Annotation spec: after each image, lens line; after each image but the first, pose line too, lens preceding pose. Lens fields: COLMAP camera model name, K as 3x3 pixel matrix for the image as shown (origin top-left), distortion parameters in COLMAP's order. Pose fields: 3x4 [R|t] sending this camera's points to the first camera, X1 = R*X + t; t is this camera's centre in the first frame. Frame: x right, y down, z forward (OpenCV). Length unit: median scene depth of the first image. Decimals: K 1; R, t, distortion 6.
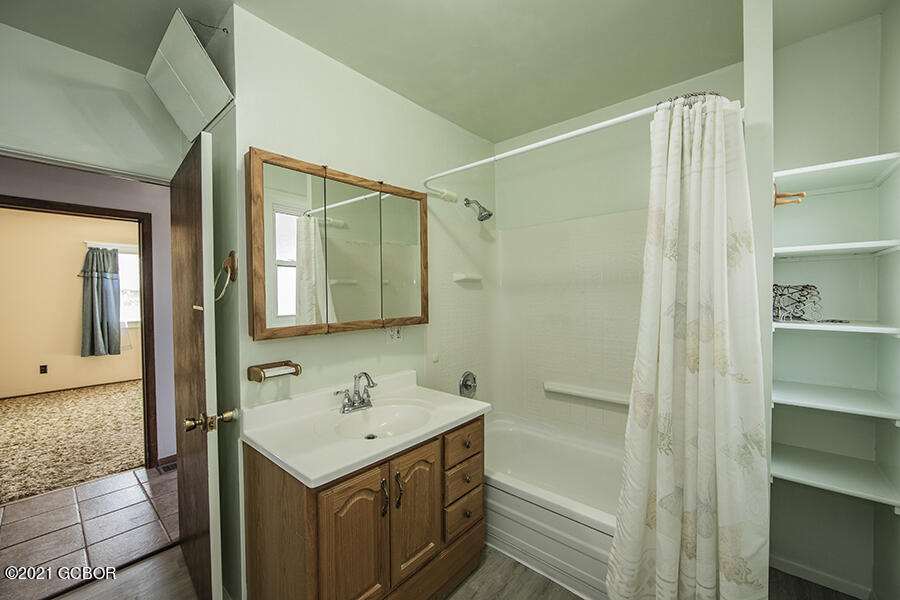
lens RADIAL K [[357.5, 0, 449.5], [0, 357.5, 299.1], [0, 0, 1]] dist [-0.013835, 0.001458]
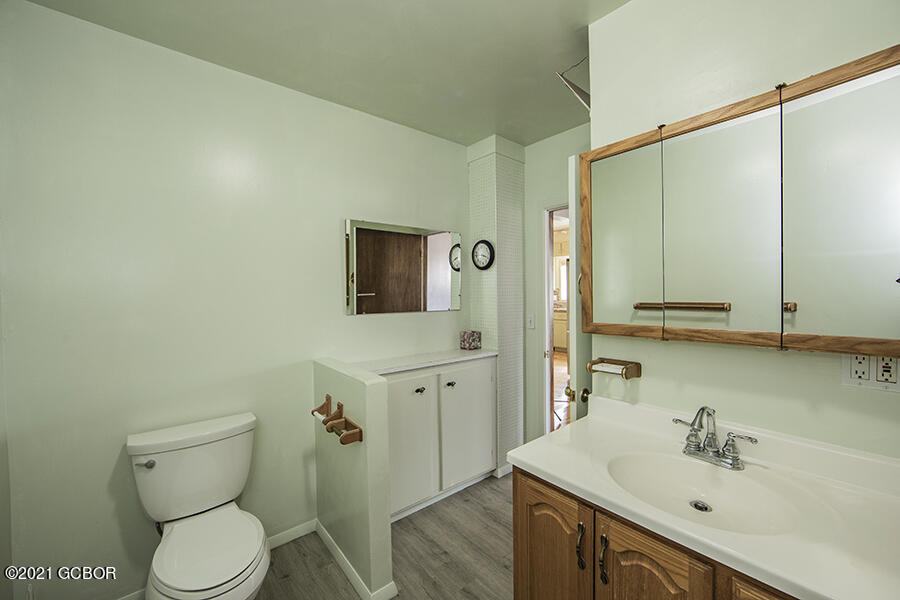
lens RADIAL K [[357.5, 0, 449.6], [0, 357.5, 299.8], [0, 0, 1]] dist [-0.013835, 0.001458]
pose [[-0.170976, 0.031555, -0.984770, 0.562094], [0.000338, 0.999489, 0.031968, -0.017740], [0.985275, 0.005133, -0.170899, 0.747040]]
